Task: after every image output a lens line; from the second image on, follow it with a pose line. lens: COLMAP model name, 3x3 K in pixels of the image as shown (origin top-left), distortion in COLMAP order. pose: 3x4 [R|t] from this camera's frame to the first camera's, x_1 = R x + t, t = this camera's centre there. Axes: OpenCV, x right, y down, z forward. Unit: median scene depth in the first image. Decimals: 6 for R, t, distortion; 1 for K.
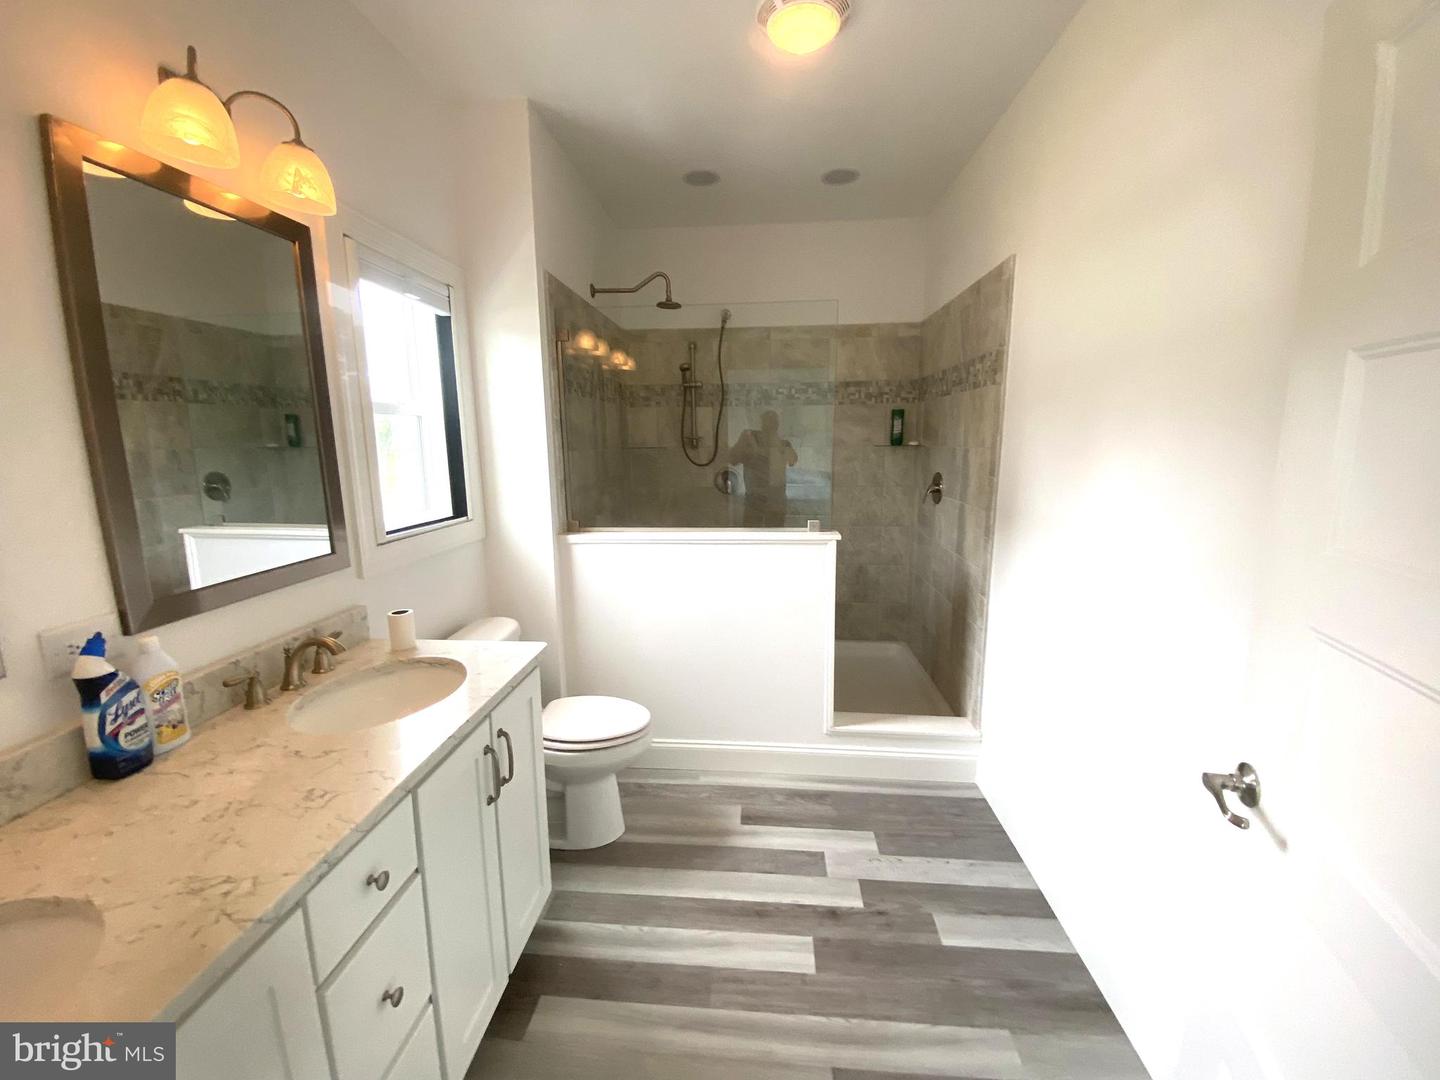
lens RADIAL K [[583.6, 0, 720.0], [0, 583.6, 540.0], [0, 0, 1]] dist [0.032333, -0.027765]
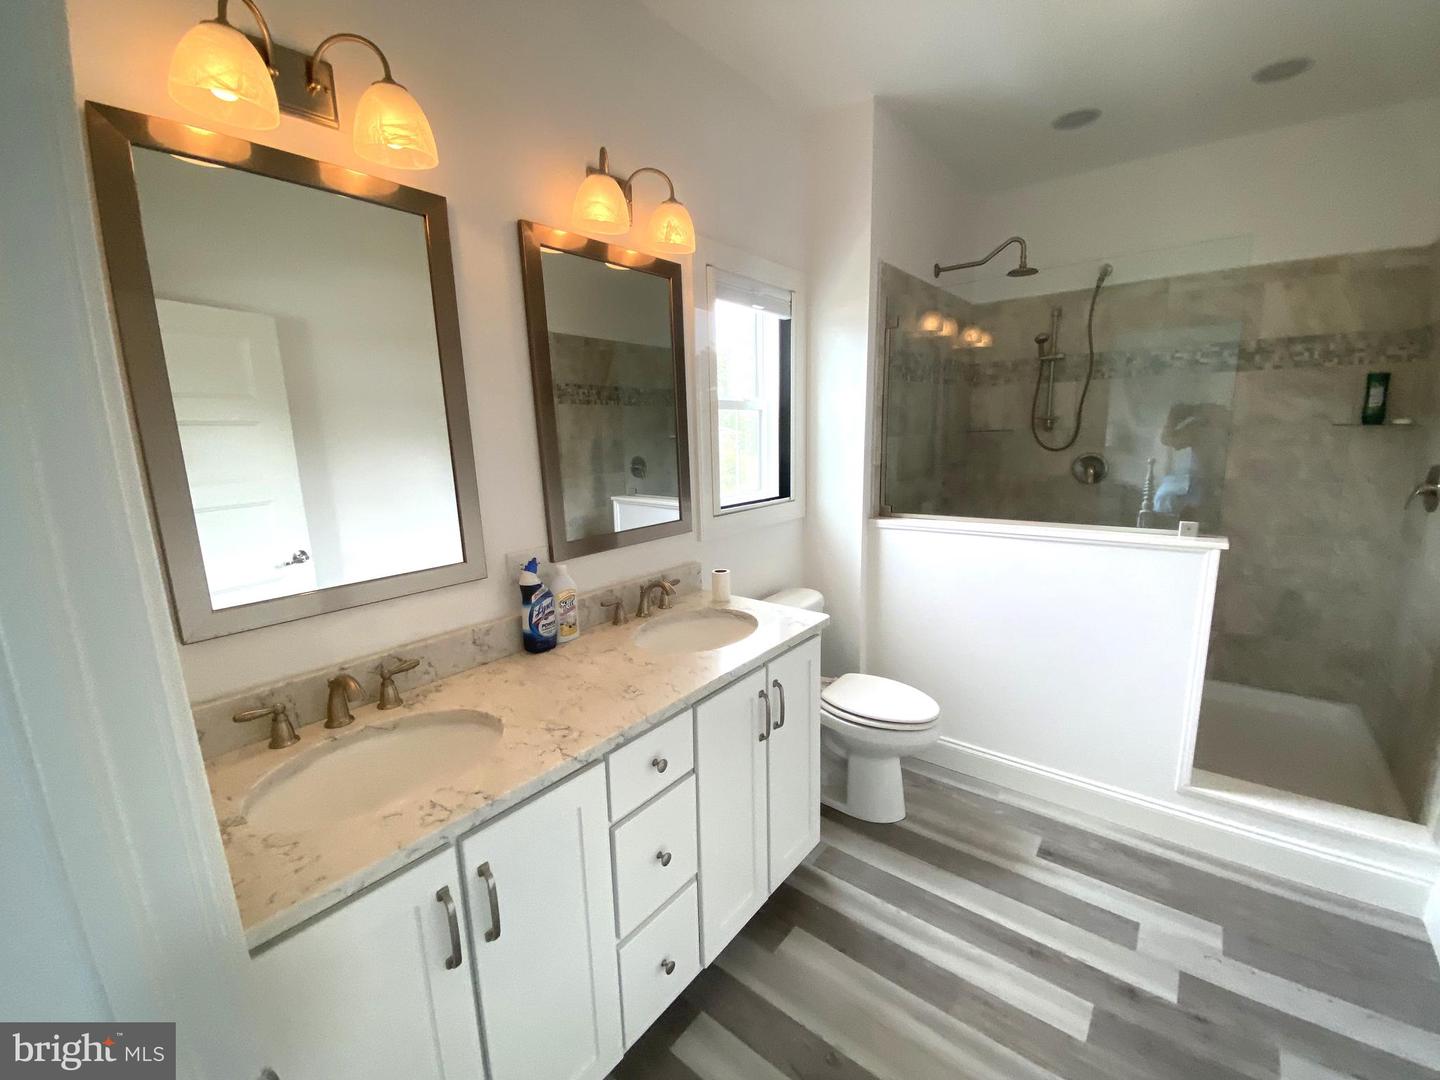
lens RADIAL K [[583.6, 0, 720.0], [0, 583.6, 540.0], [0, 0, 1]] dist [0.032333, -0.027765]
pose [[0.824903, 0.086357, -0.558639, 0.116173], [-0.073131, 0.996260, 0.046019, 0.001795], [0.560524, 0.002893, 0.828133, -0.010274]]
